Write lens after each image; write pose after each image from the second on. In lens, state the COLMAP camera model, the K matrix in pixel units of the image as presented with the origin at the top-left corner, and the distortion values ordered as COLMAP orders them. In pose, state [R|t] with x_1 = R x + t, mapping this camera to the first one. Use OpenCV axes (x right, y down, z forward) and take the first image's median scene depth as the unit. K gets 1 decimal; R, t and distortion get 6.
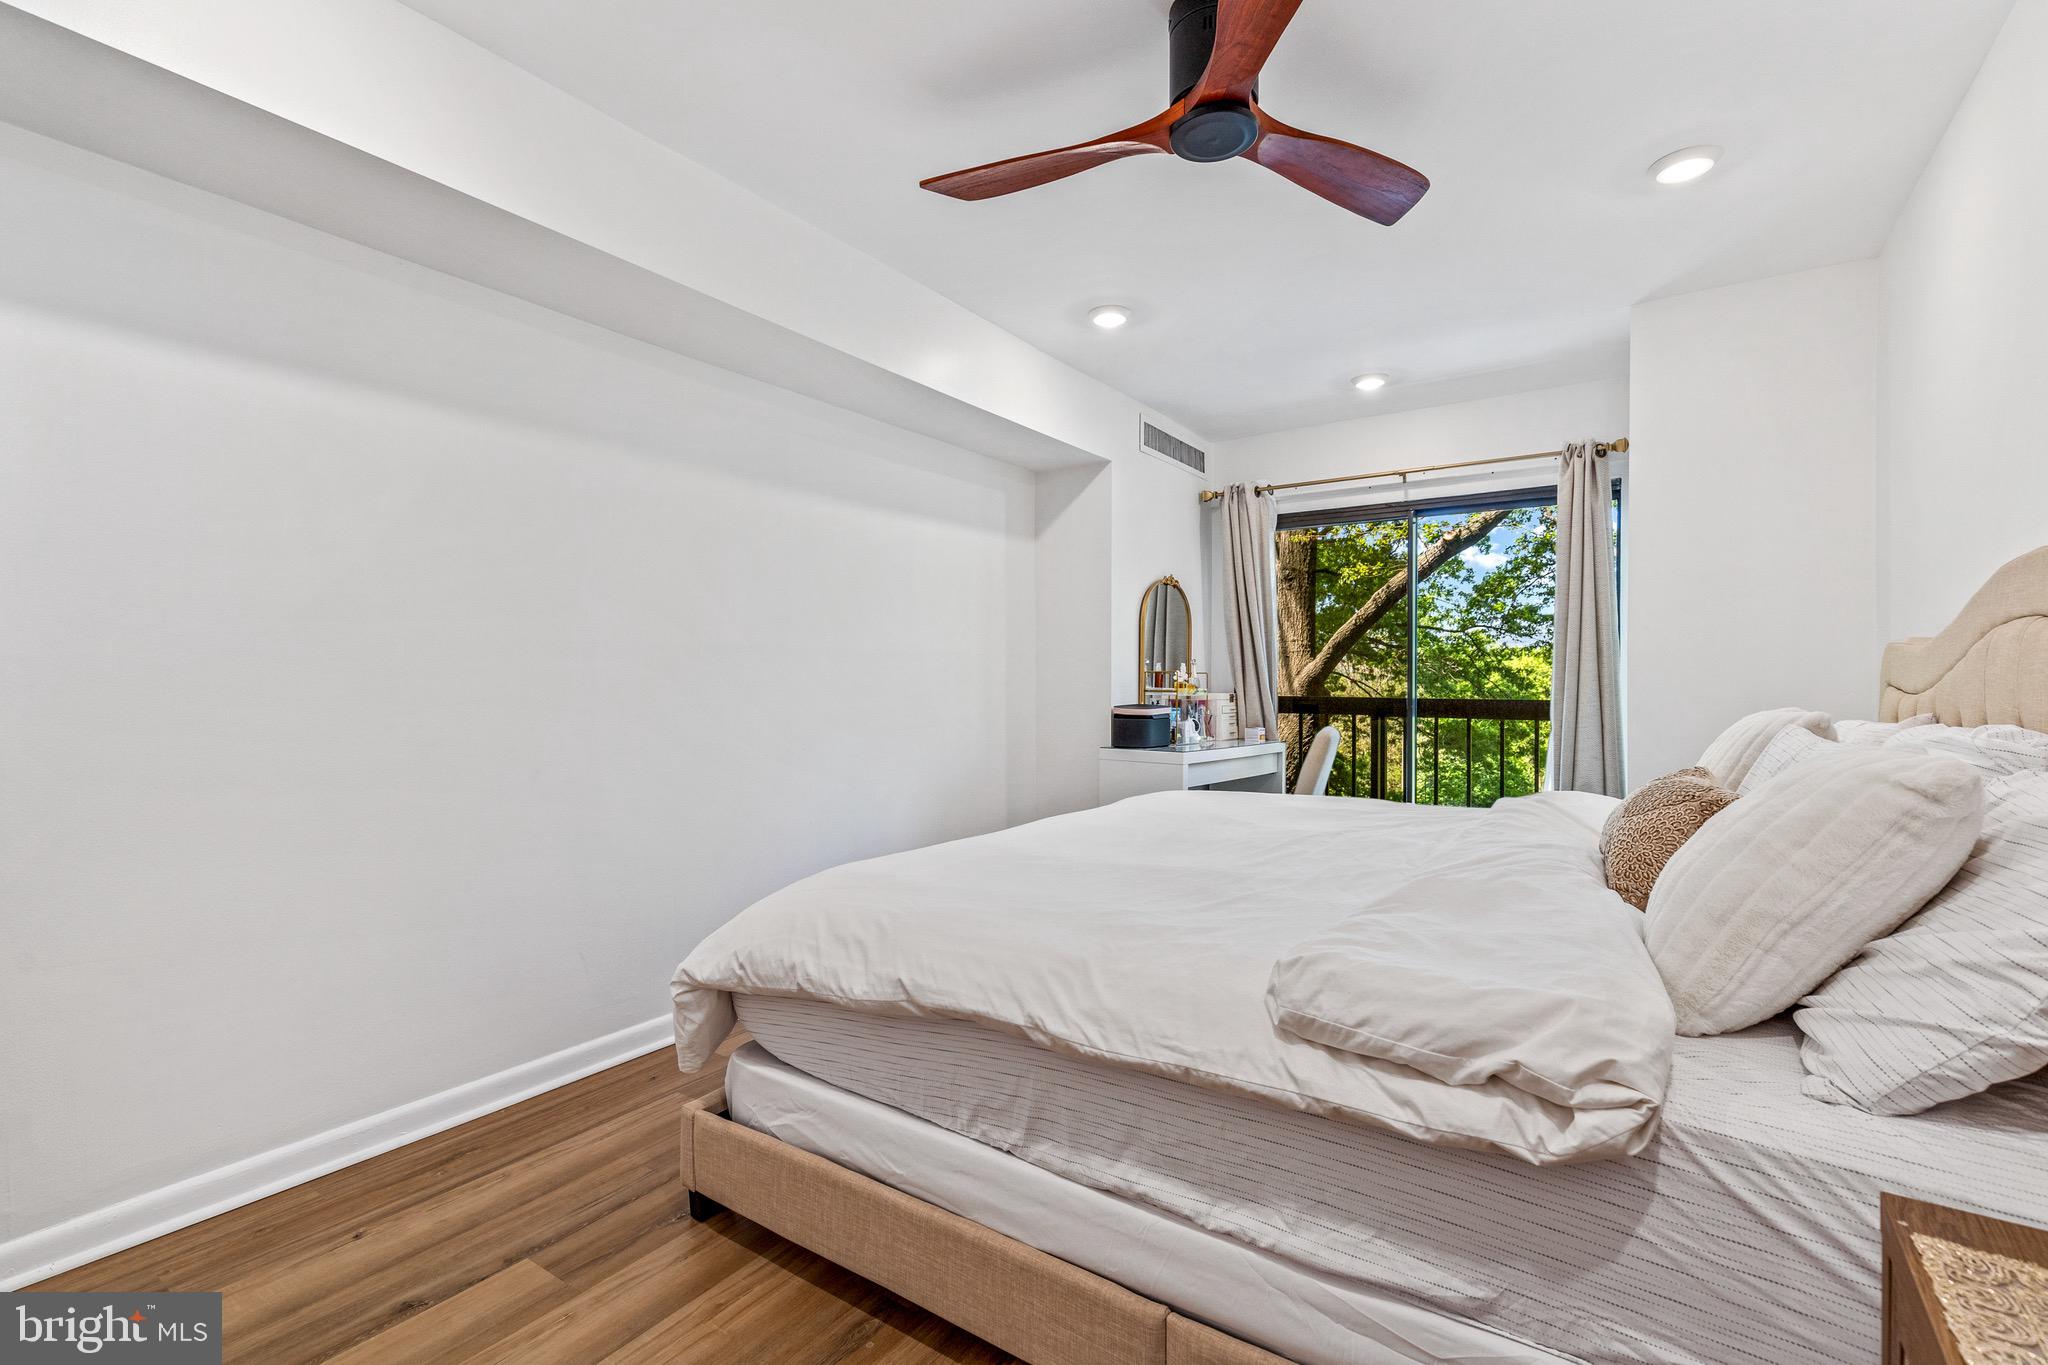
lens RADIAL K [[920.5, 0, 1017.7], [0, 920.5, 687.1], [0, 0, 1]] dist [0.003255, 0.000335]
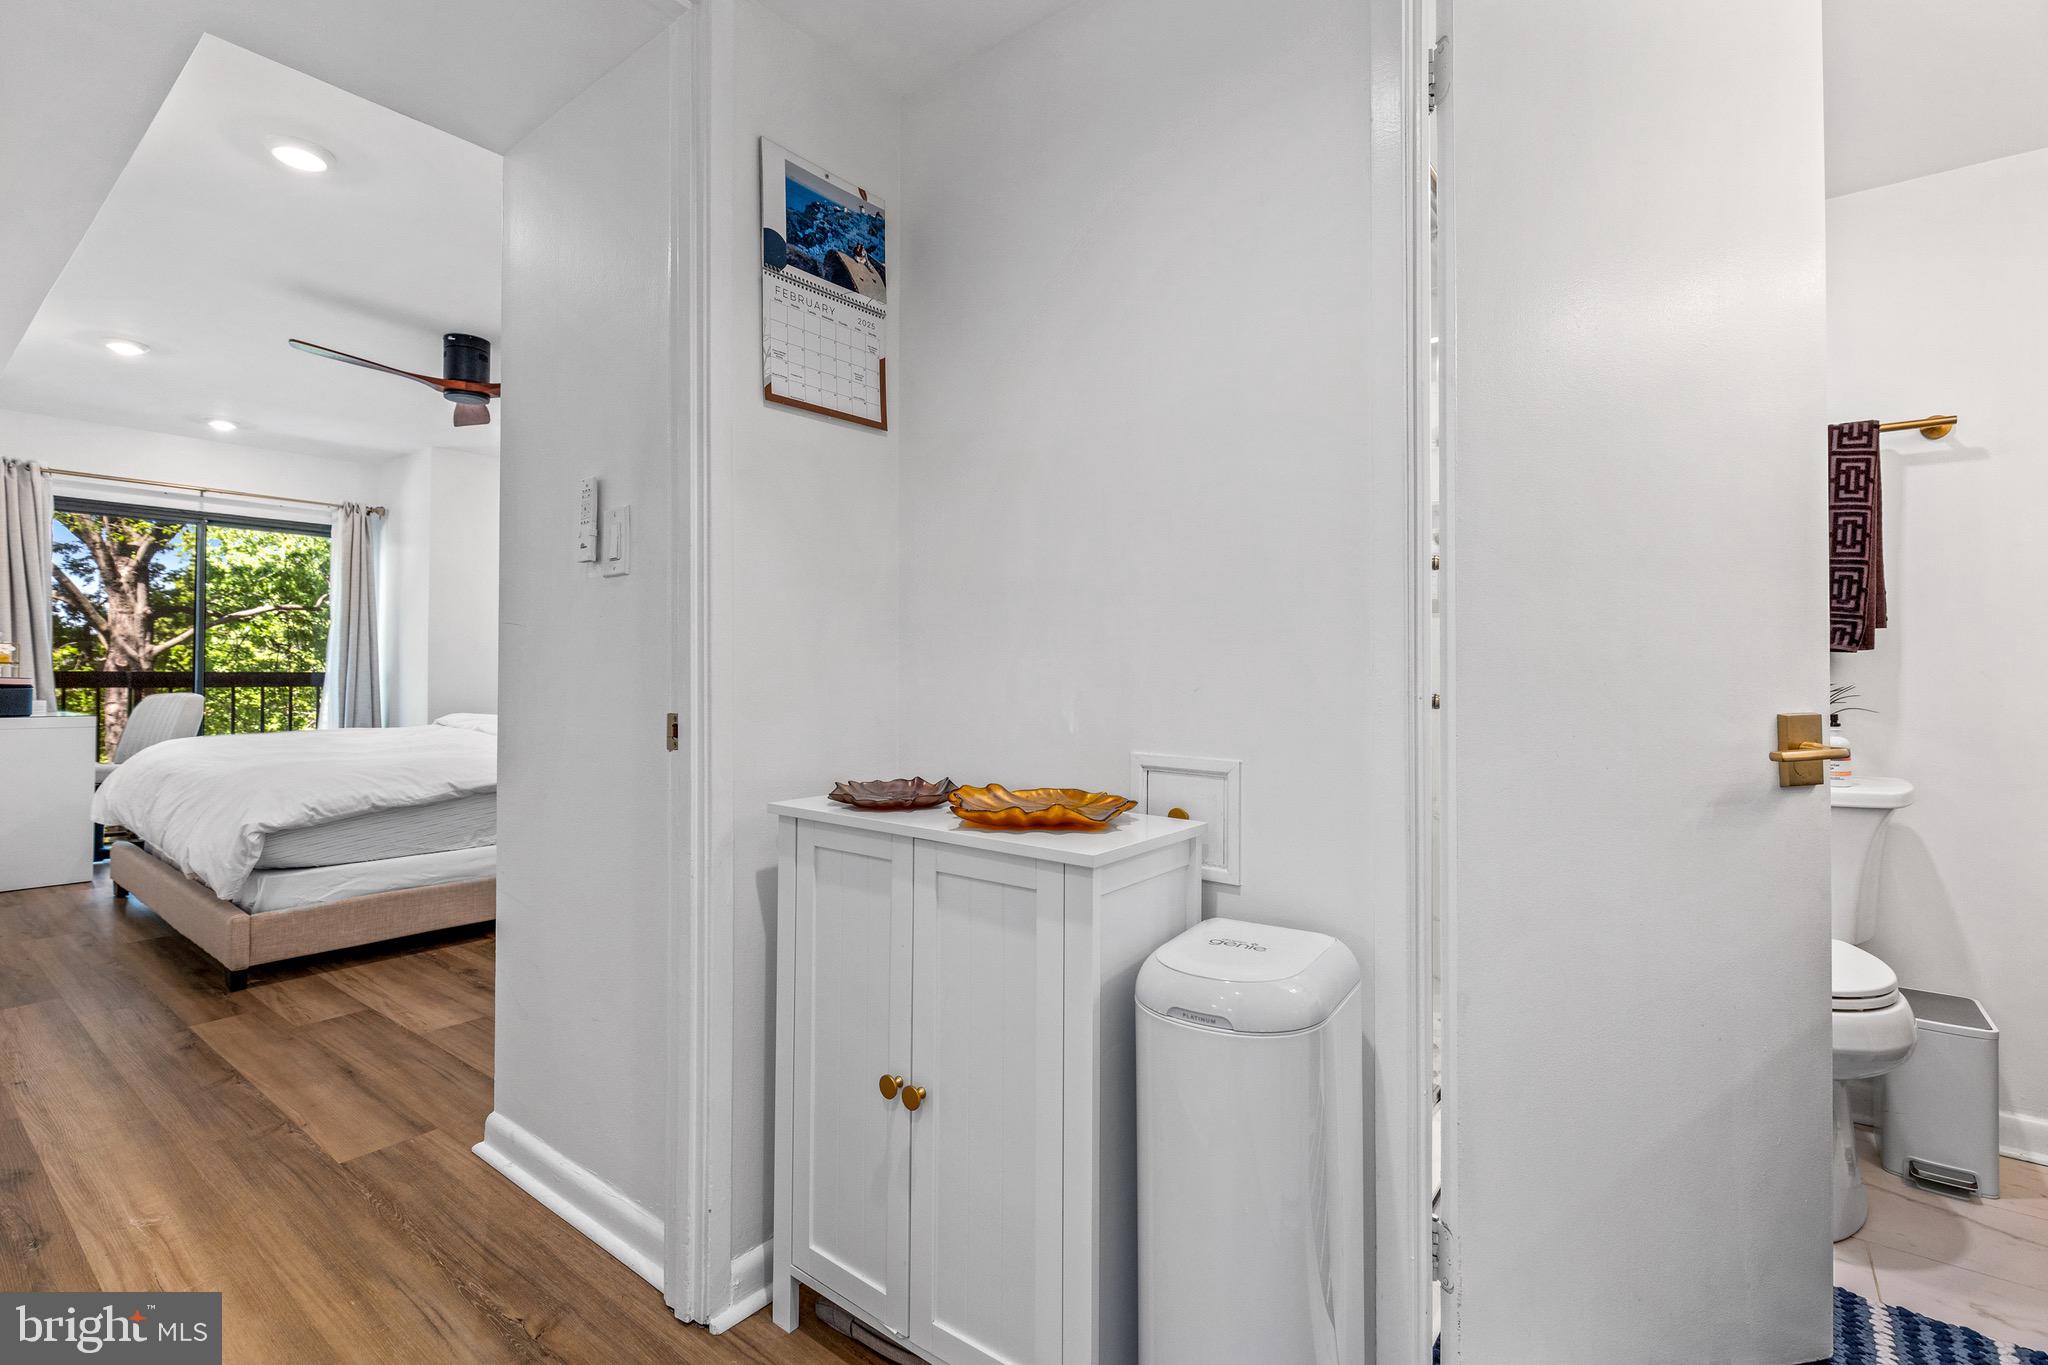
lens RADIAL K [[937.5, 0, 1026.2], [0, 937.5, 662.0], [0, 0, 1]] dist [-0.000929, -0.000160]
pose [[0.056121, 0.011240, 0.998361, -2.073557], [0.003668, 0.999928, -0.011464, 0.050828], [-0.998417, 0.004305, 0.056075, -0.468876]]
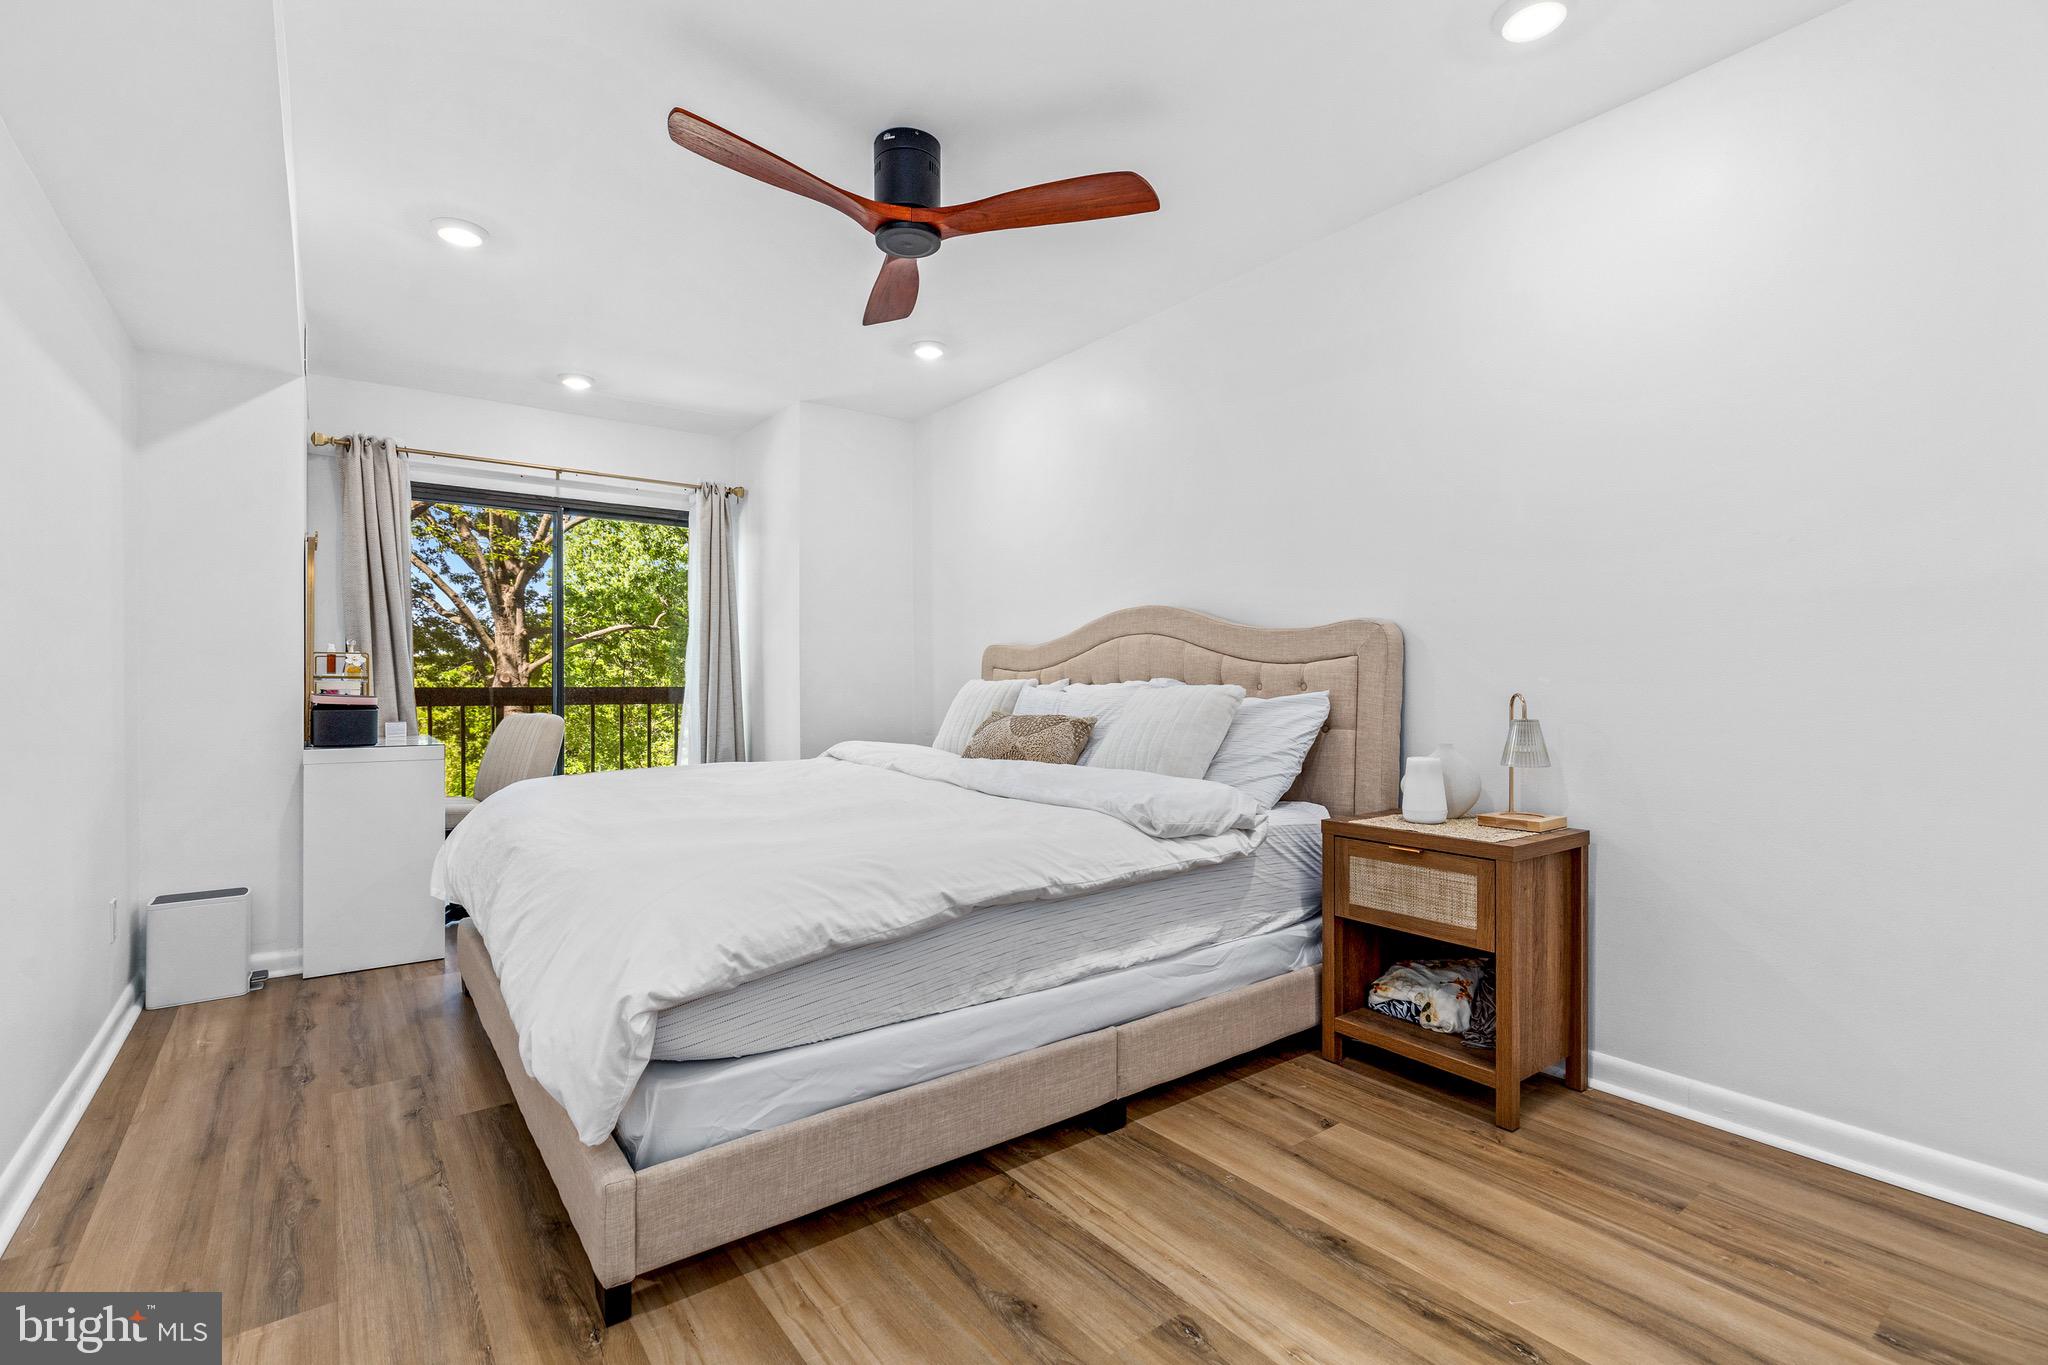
lens RADIAL K [[920.5, 0, 1017.7], [0, 920.5, 687.1], [0, 0, 1]] dist [0.003255, 0.000335]
pose [[0.317714, -0.004158, 0.948178, -1.091018], [0.009934, 0.999950, 0.001057, 0.046740], [-0.948135, 0.009083, 0.317739, 0.474412]]
